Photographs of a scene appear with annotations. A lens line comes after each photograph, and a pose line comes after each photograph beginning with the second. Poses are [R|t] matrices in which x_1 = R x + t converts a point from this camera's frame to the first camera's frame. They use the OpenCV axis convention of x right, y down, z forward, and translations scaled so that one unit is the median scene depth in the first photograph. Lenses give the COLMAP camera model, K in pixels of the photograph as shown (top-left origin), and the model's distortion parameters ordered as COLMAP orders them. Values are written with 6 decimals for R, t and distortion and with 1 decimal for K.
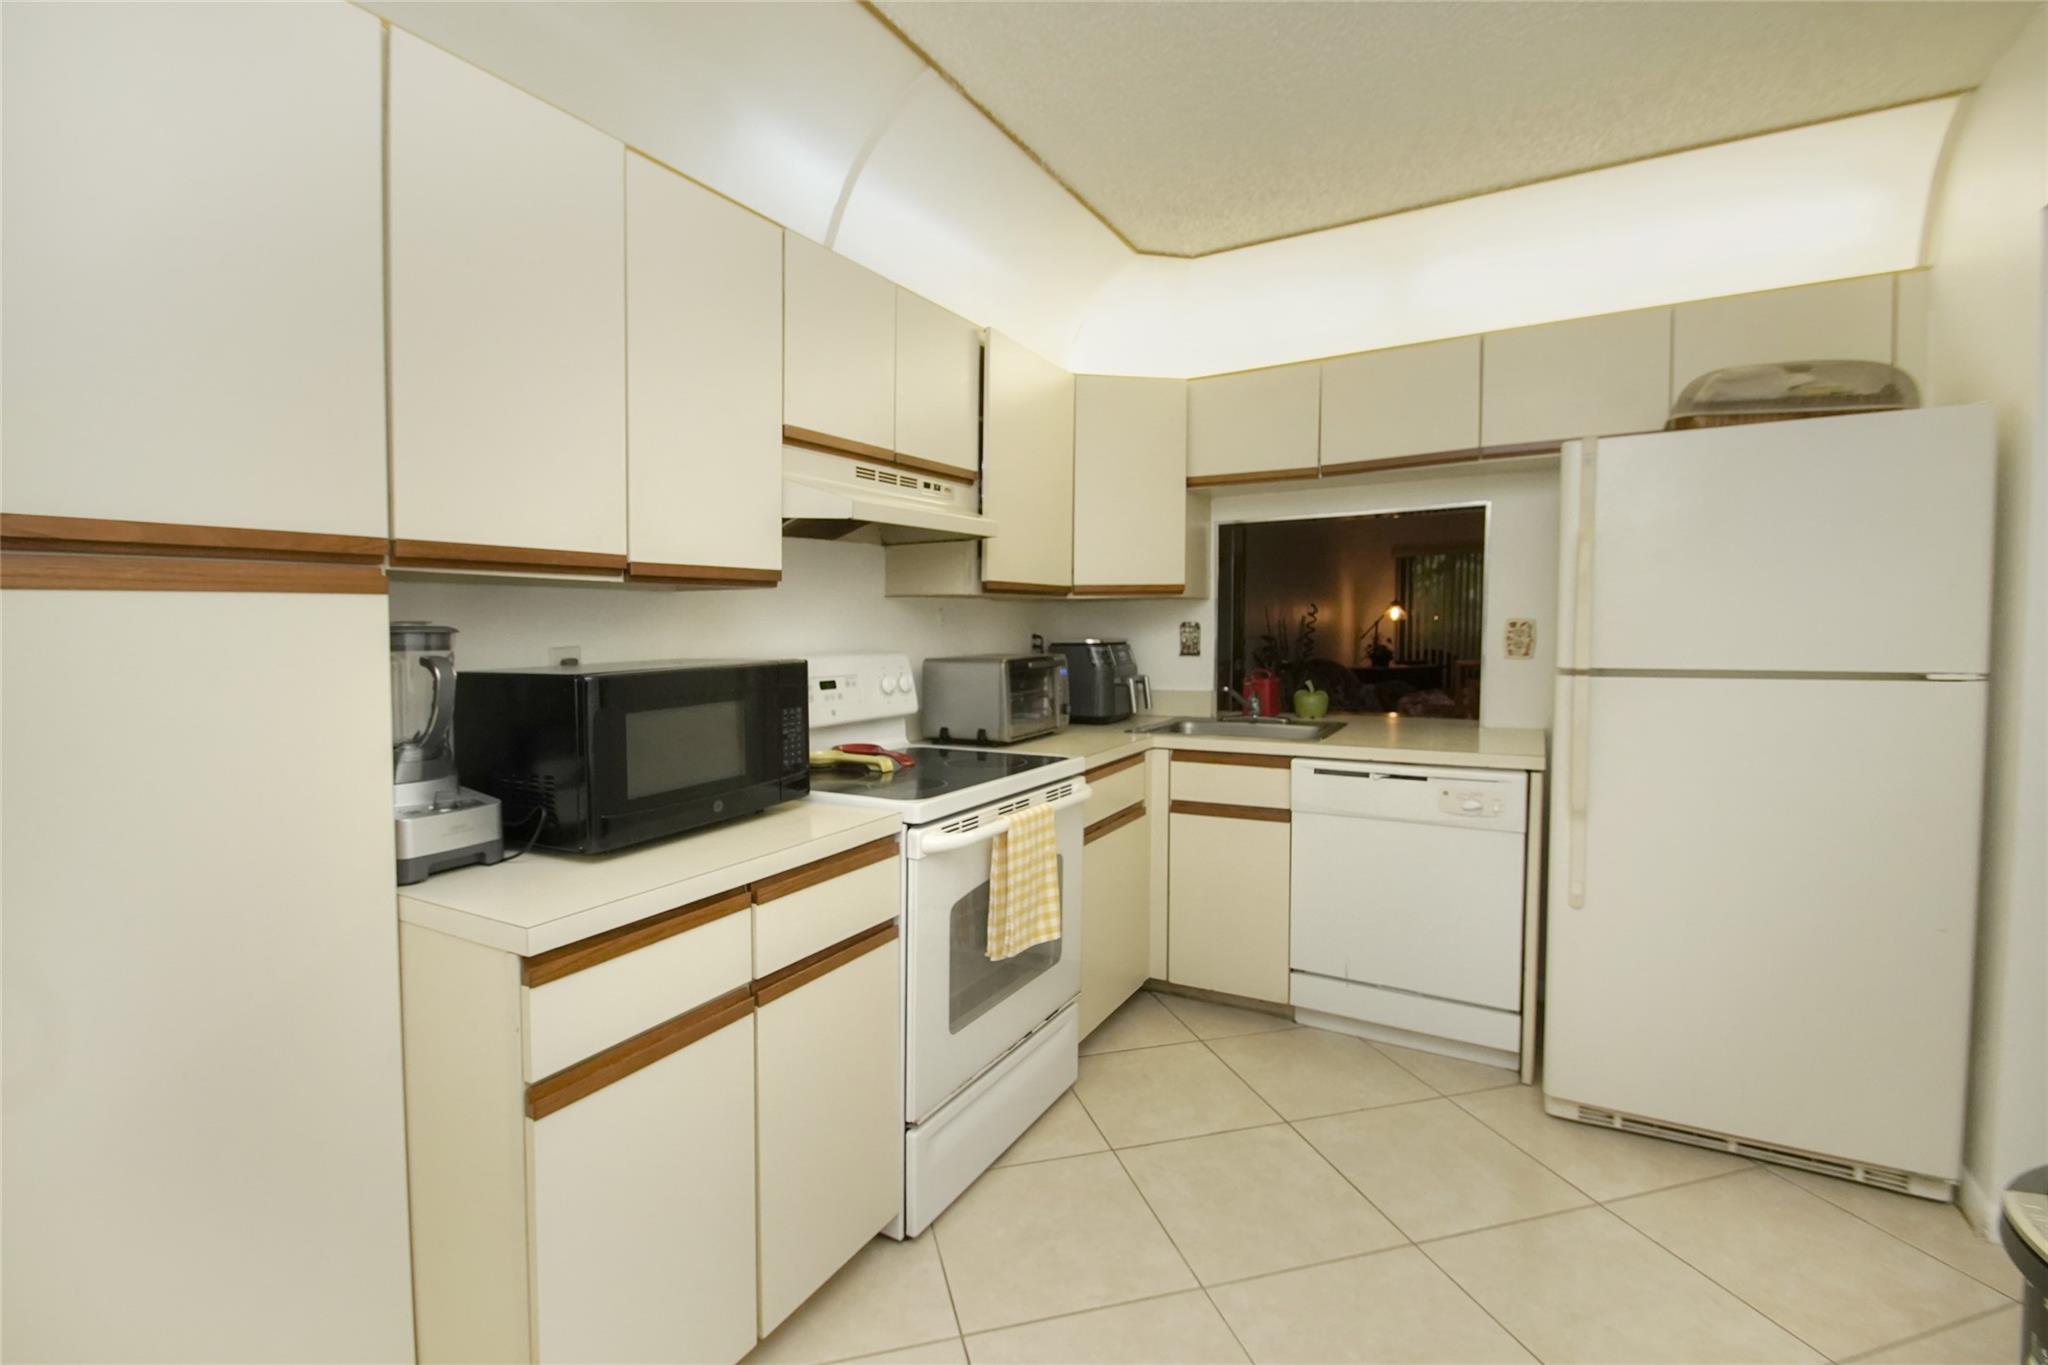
lens RADIAL K [[896.4, 0, 1036.6], [0, 896.4, 688.1], [0, 0, 1]] dist [-0.002646, -0.000114]
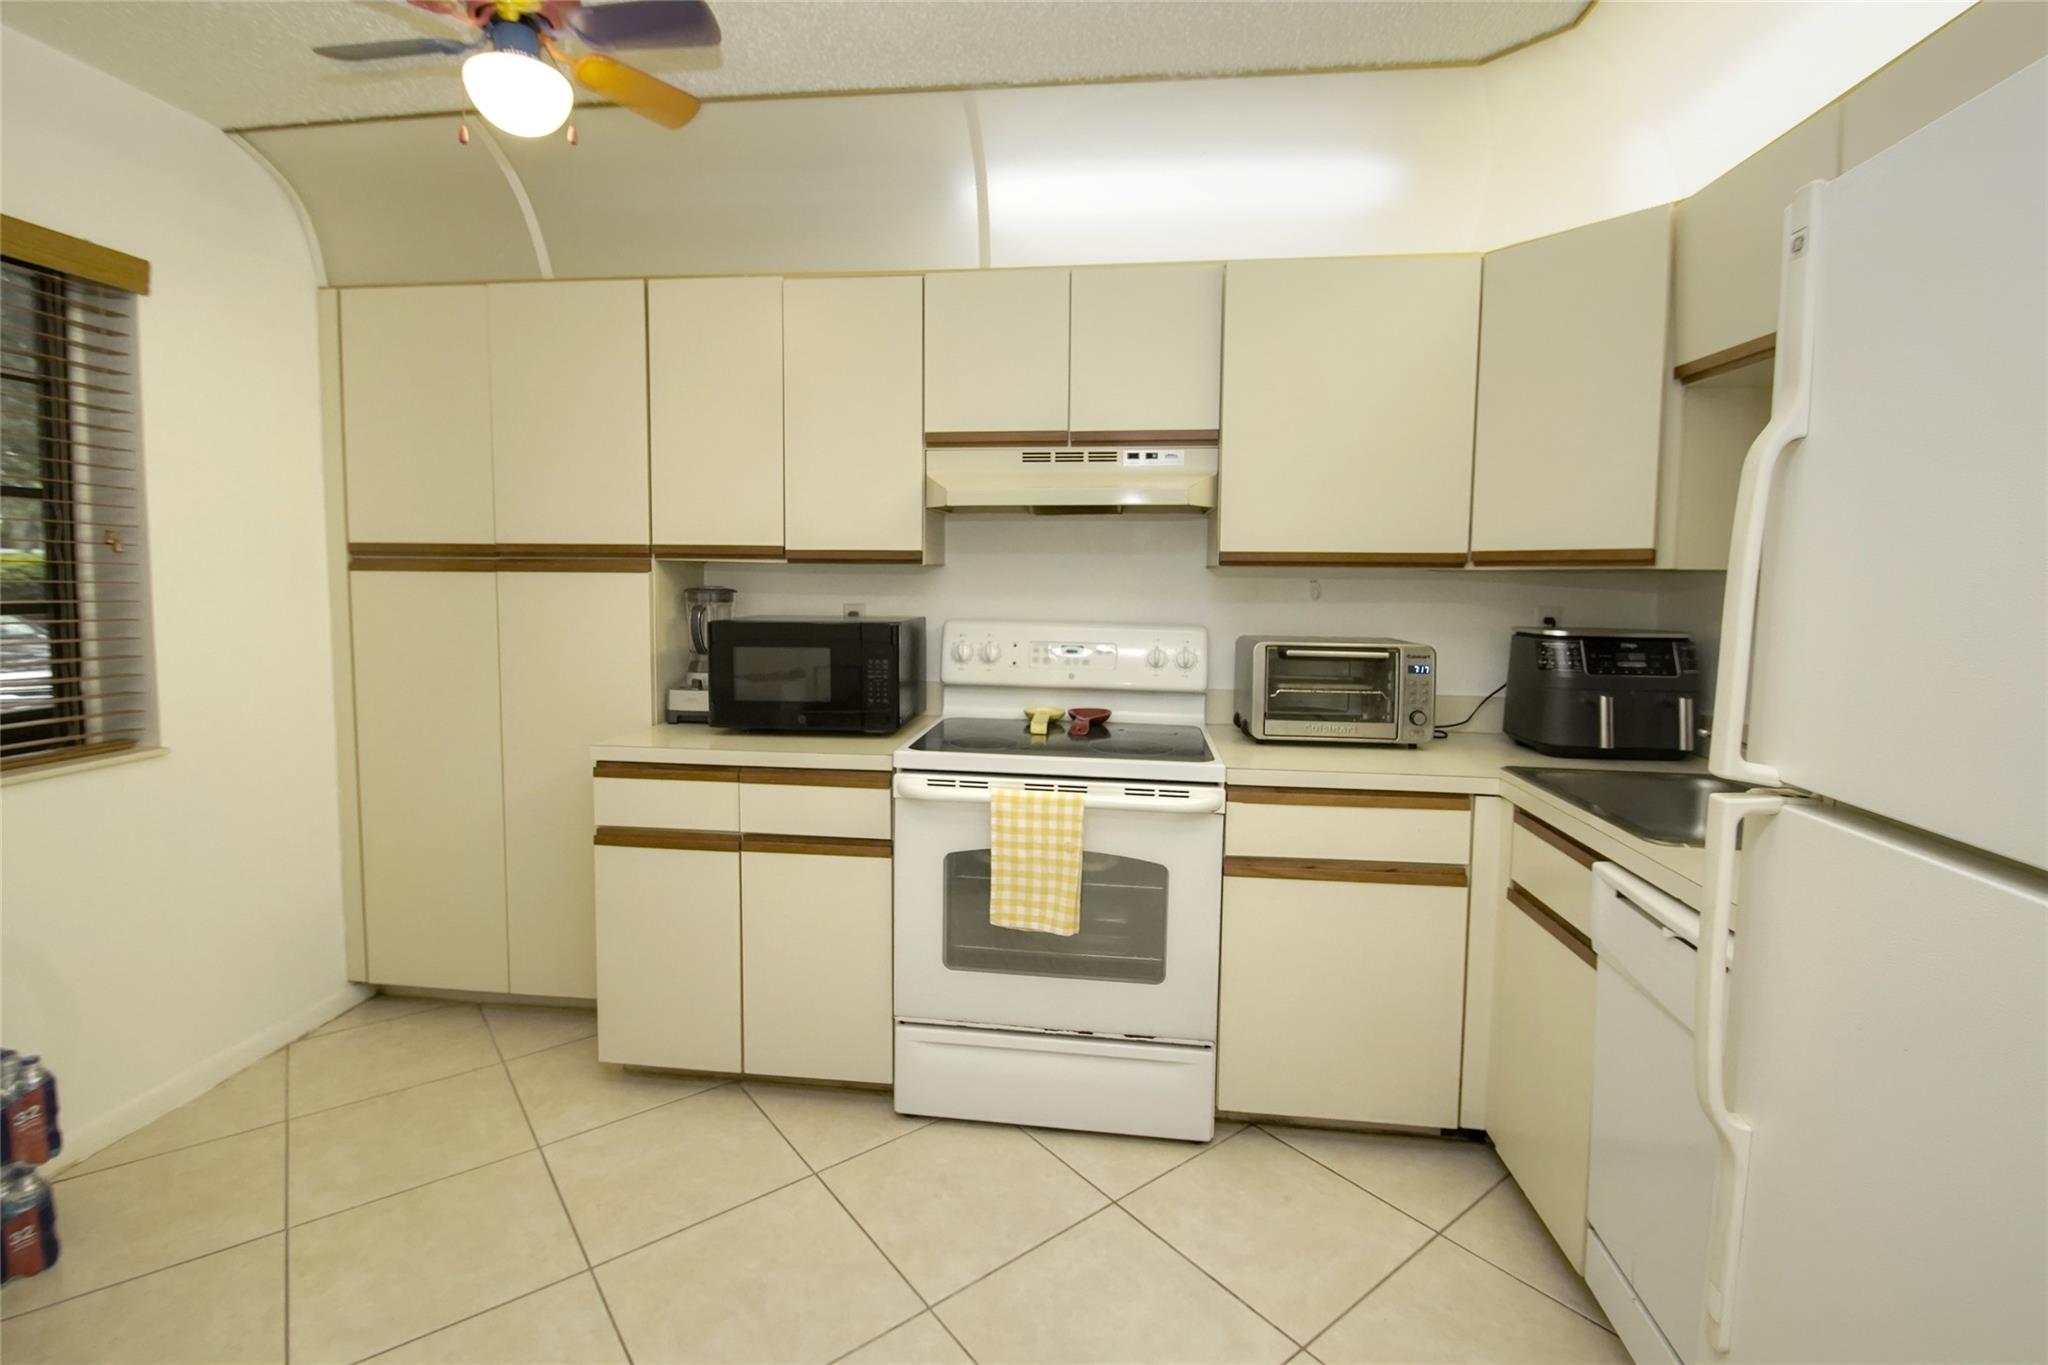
lens RADIAL K [[940.9, 0, 1020.3], [0, 940.9, 669.7], [0, 0, 1]] dist [0.000687, -0.000013]
pose [[0.386726, 0.110686, -0.915528, 0.981800], [-0.084219, 0.992861, 0.084461, -0.088634], [0.918341, 0.044442, 0.393287, 0.613950]]
